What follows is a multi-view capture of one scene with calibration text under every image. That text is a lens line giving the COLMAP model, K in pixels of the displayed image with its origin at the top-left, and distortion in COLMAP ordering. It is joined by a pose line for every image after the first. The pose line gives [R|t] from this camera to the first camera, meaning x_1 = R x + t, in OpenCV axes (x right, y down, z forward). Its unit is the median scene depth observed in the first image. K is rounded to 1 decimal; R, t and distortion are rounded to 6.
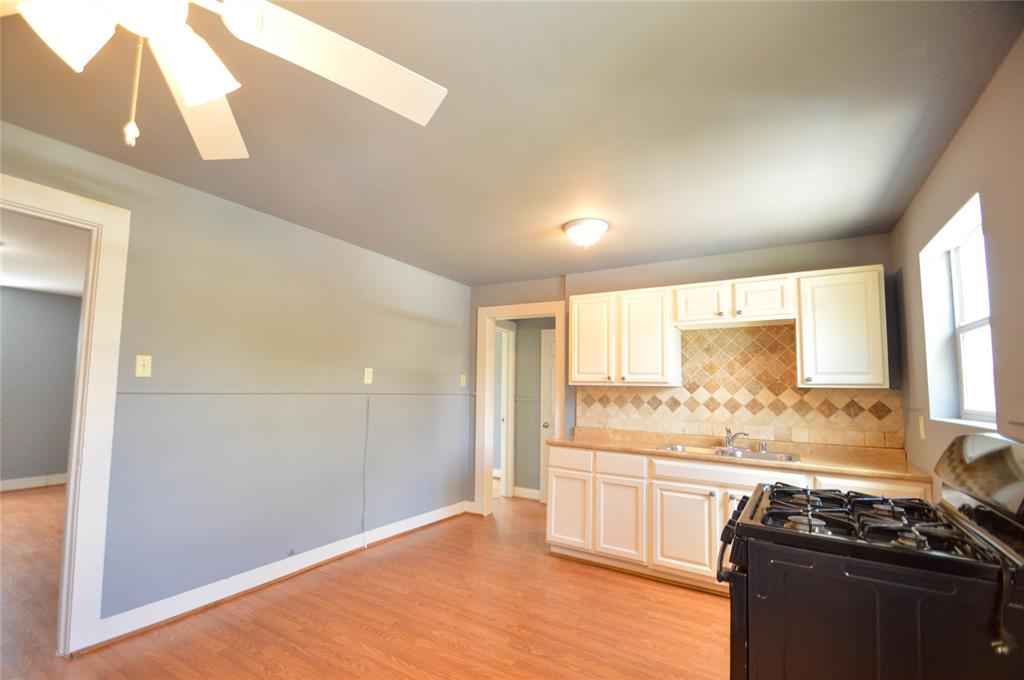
lens RADIAL K [[455.4, 0, 485.9], [0, 455.4, 355.5], [0, 0, 1]] dist [-0.001595, -0.000059]
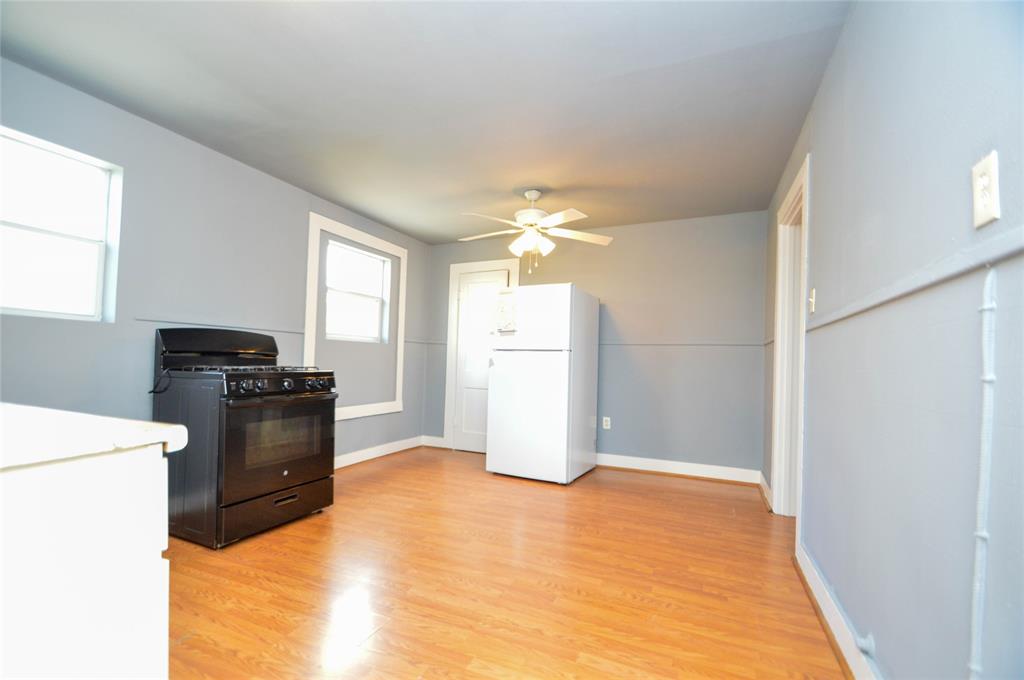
lens RADIAL K [[455.4, 0, 485.9], [0, 455.4, 355.5], [0, 0, 1]] dist [-0.001595, -0.000059]
pose [[-0.990320, -0.051781, -0.128784, 0.027463], [-0.040074, 0.994962, -0.091894, 0.179200], [0.132894, -0.085844, -0.987406, 1.308220]]
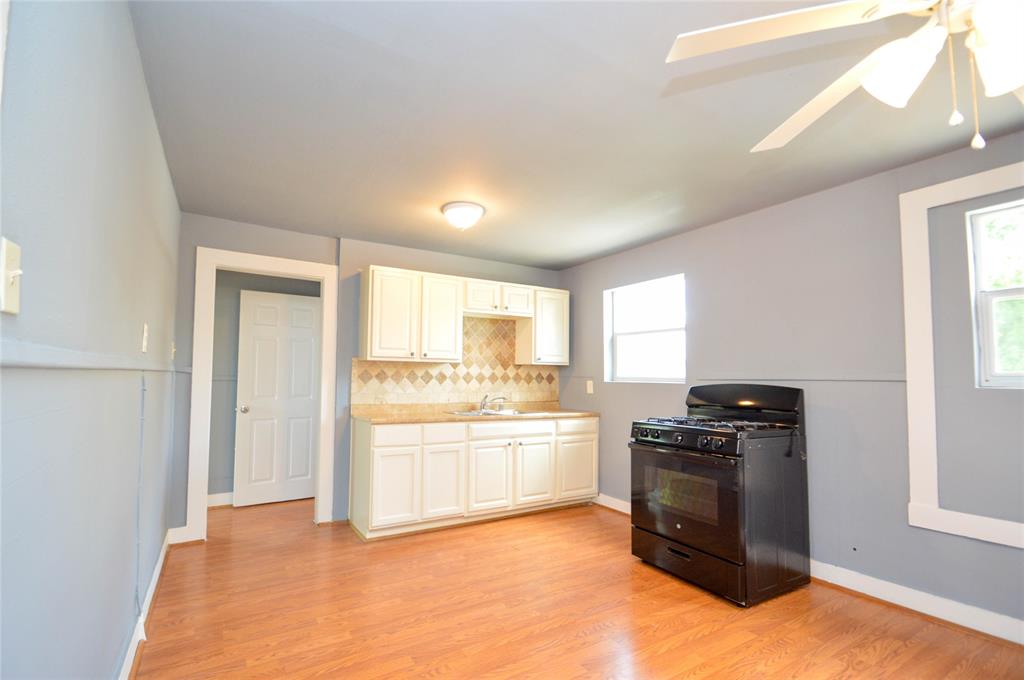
lens RADIAL K [[455.4, 0, 485.9], [0, 455.4, 355.5], [0, 0, 1]] dist [-0.001595, -0.000059]
pose [[0.450778, 0.025421, 0.892274, -0.623714], [-0.065652, 0.997831, 0.004740, 0.039875], [-0.890218, -0.060717, 0.451470, 0.414582]]
